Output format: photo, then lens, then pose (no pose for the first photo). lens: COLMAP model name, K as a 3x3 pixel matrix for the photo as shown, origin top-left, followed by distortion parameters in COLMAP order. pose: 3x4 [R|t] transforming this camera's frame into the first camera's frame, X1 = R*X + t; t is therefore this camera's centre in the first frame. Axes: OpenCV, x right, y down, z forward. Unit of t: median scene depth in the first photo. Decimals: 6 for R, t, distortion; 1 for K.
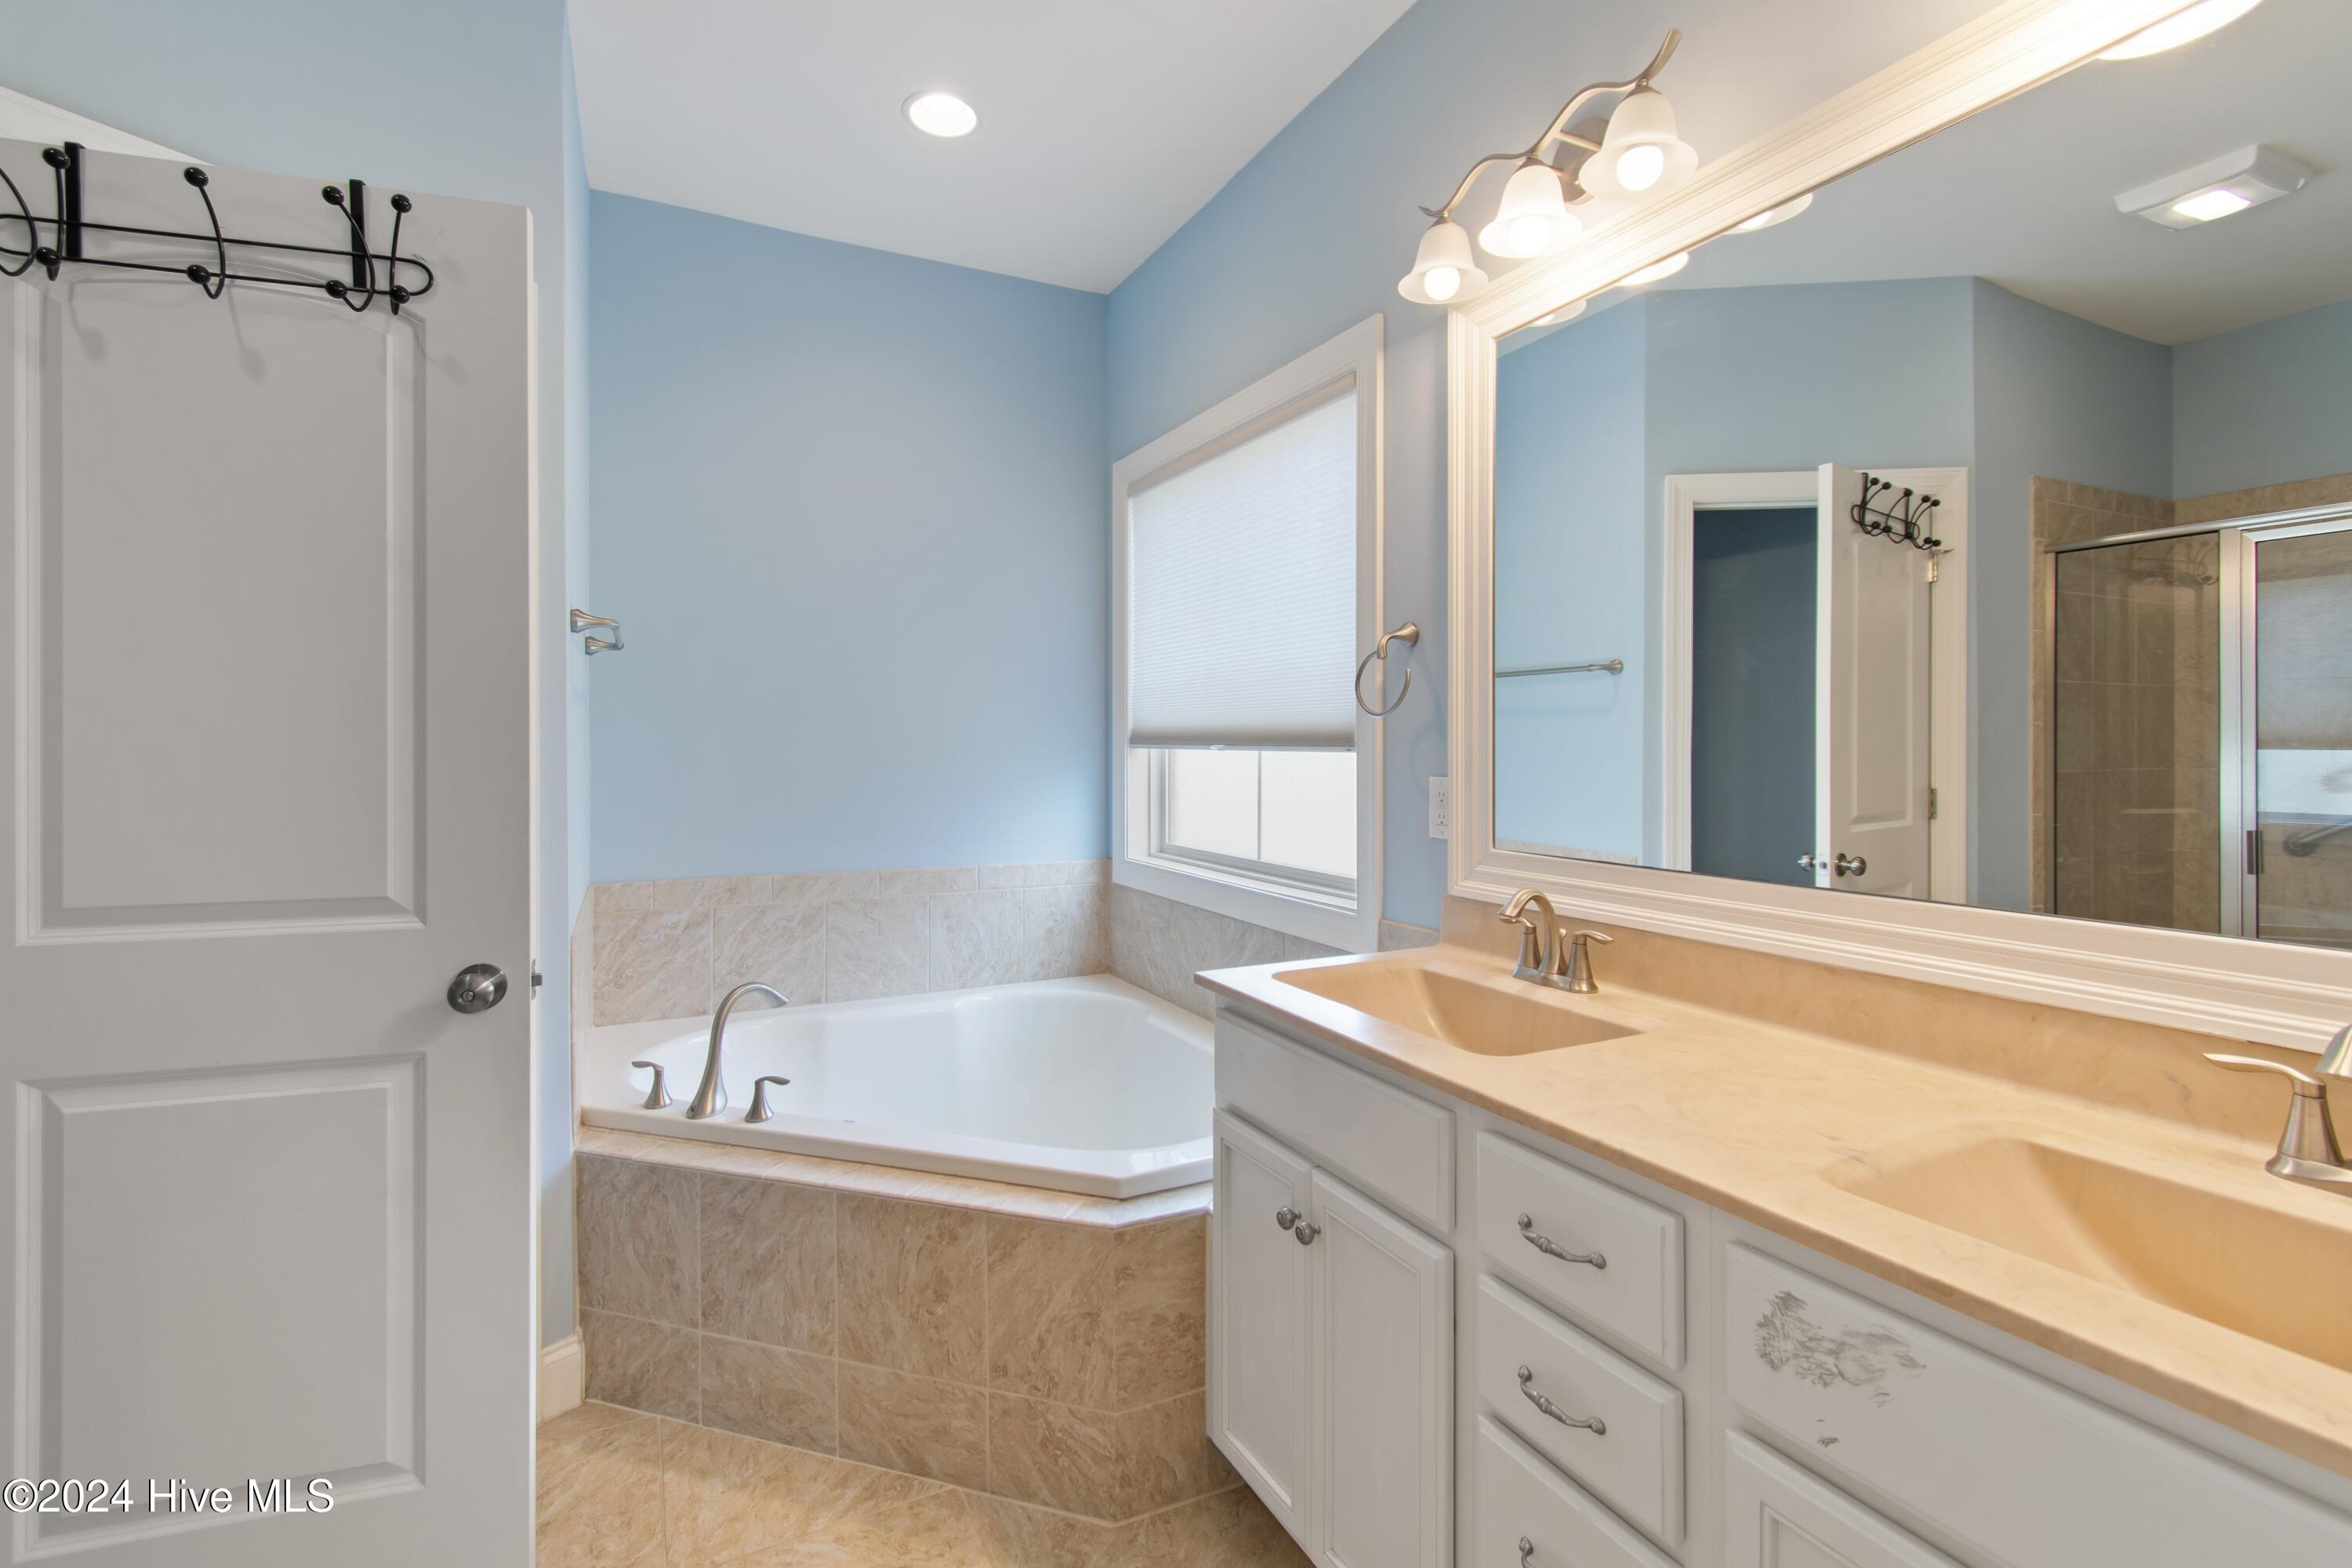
lens RADIAL K [[1045.9, 0, 1164.0], [0, 1045.9, 749.4], [0, 0, 1]] dist [0.003004, 0.000134]
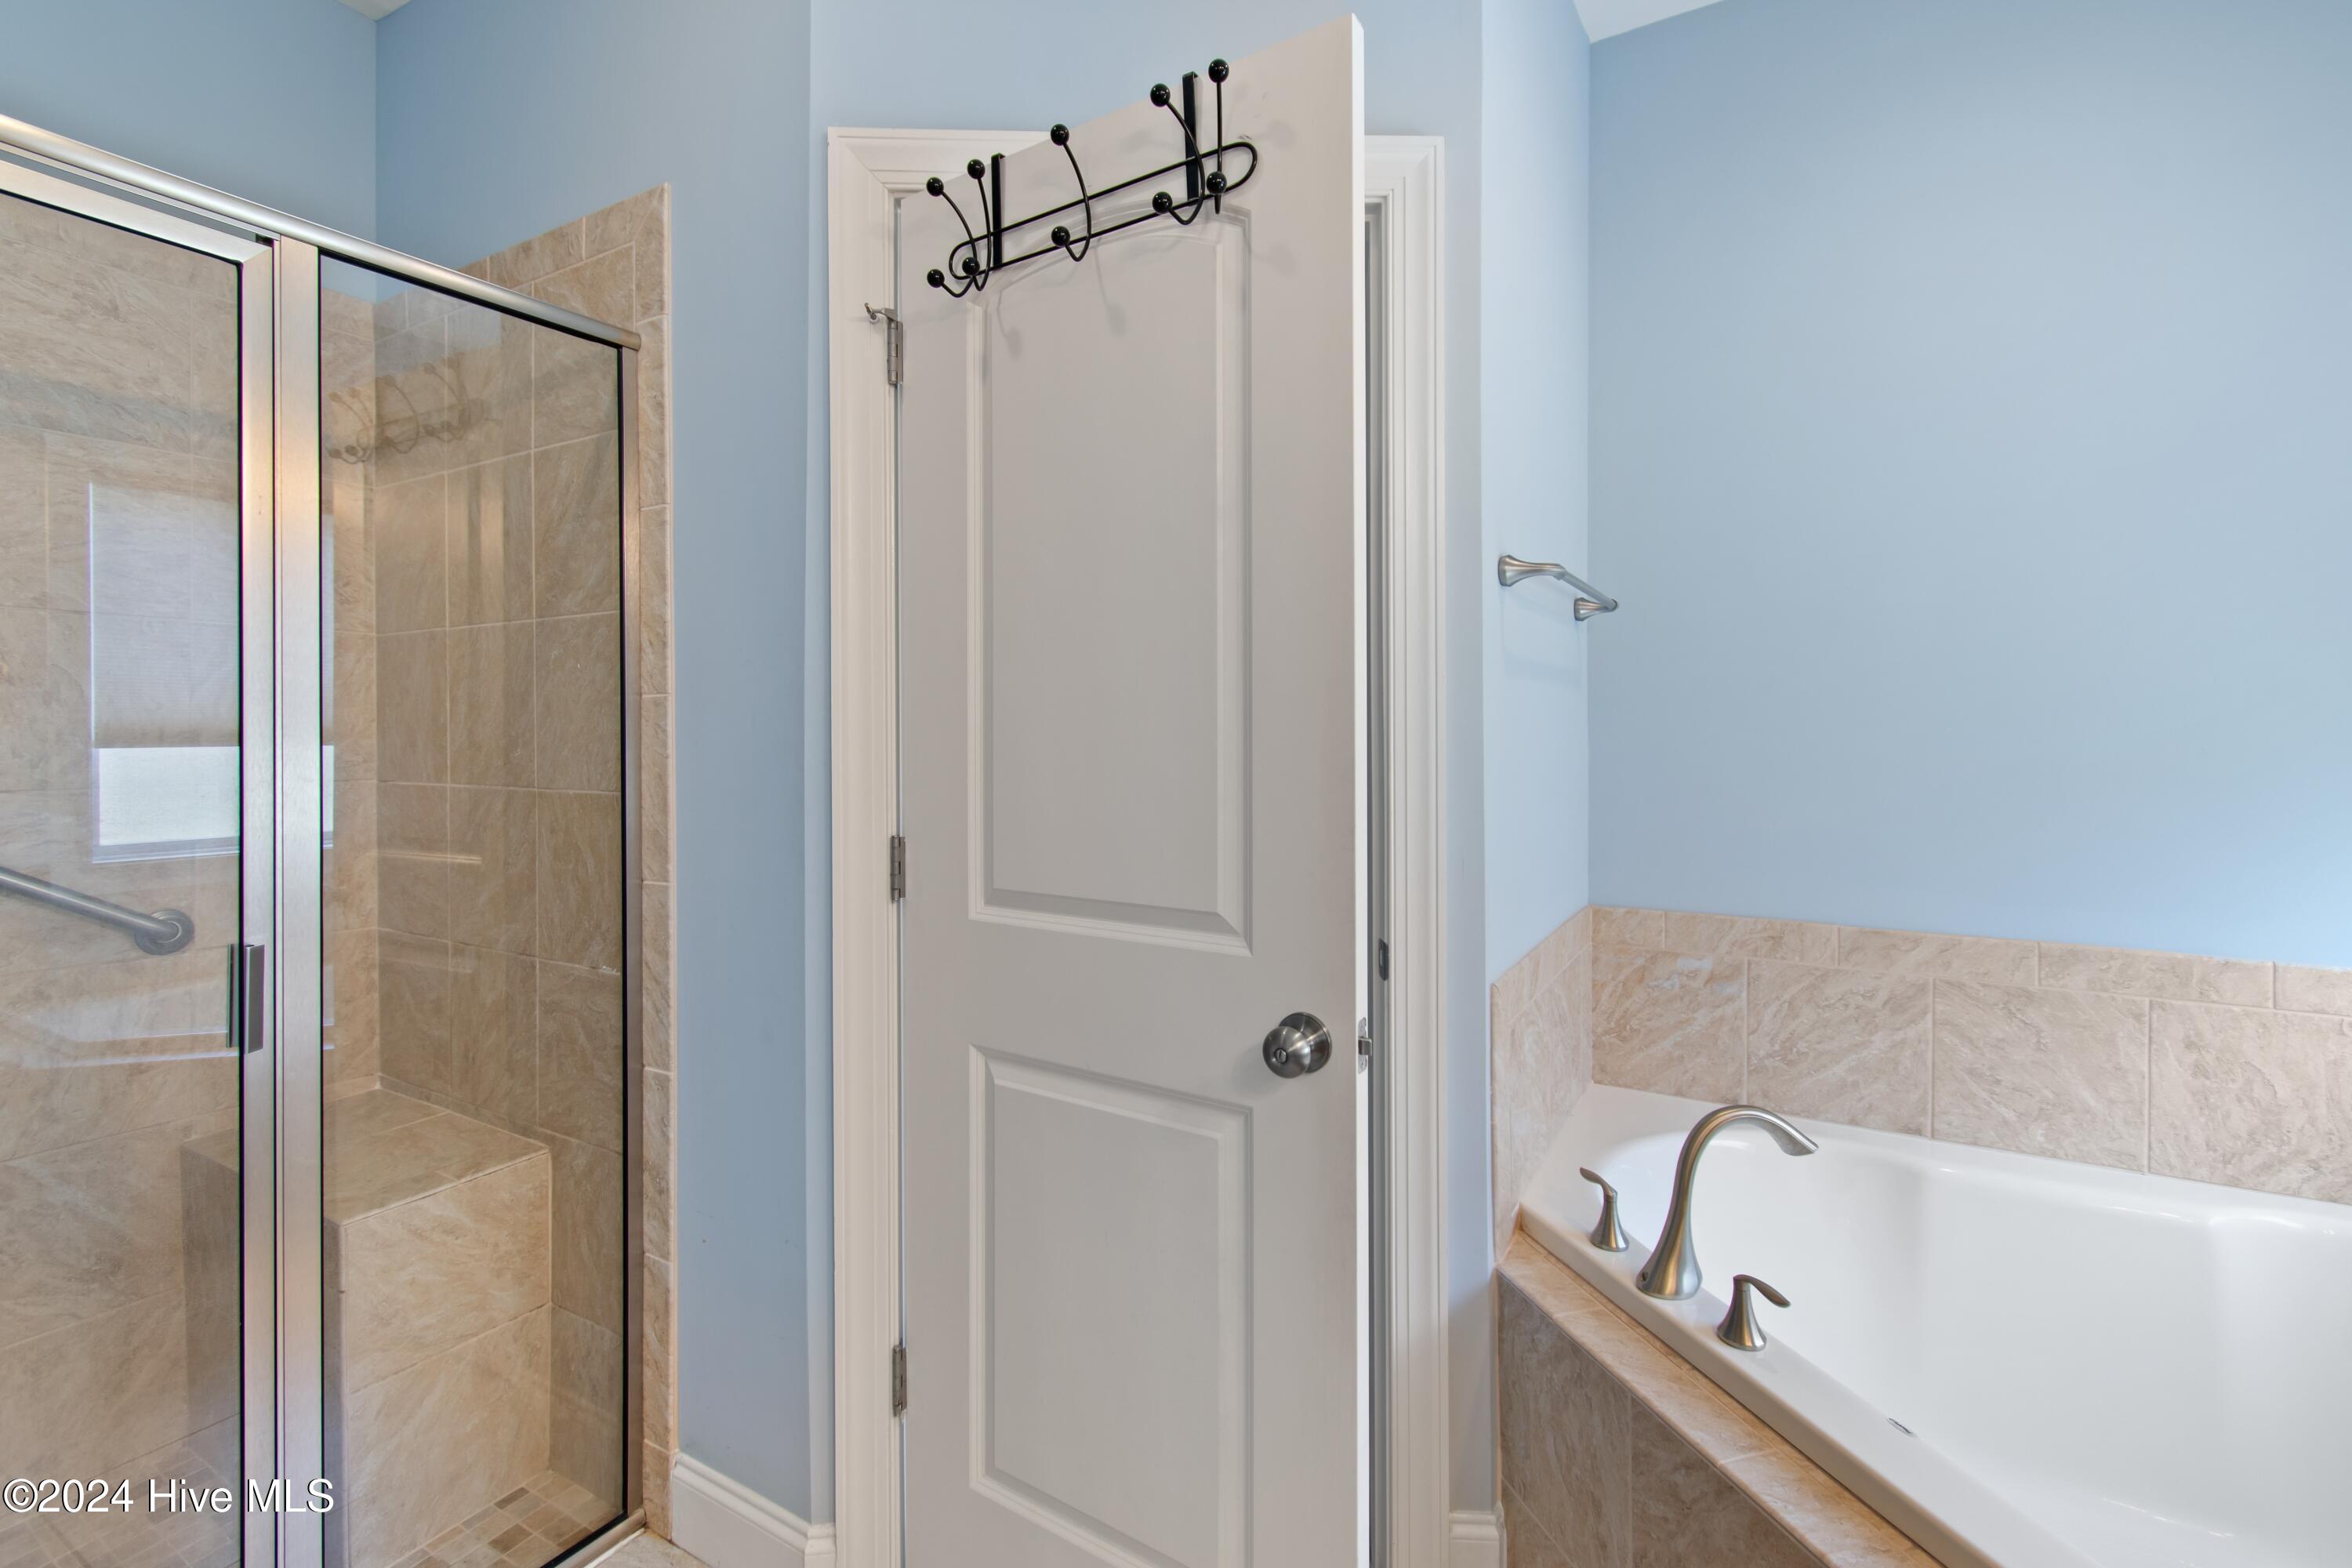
lens RADIAL K [[1104.6, 0, 1179.1], [0, 1104.6, 736.2], [0, 0, 1]] dist [0.056695, -0.017963]
pose [[0.561859, 0.003726, -0.827225, -0.017960], [-0.005536, 0.999984, 0.000744, -0.003709], [0.827215, 0.004162, 0.561871, 0.456252]]
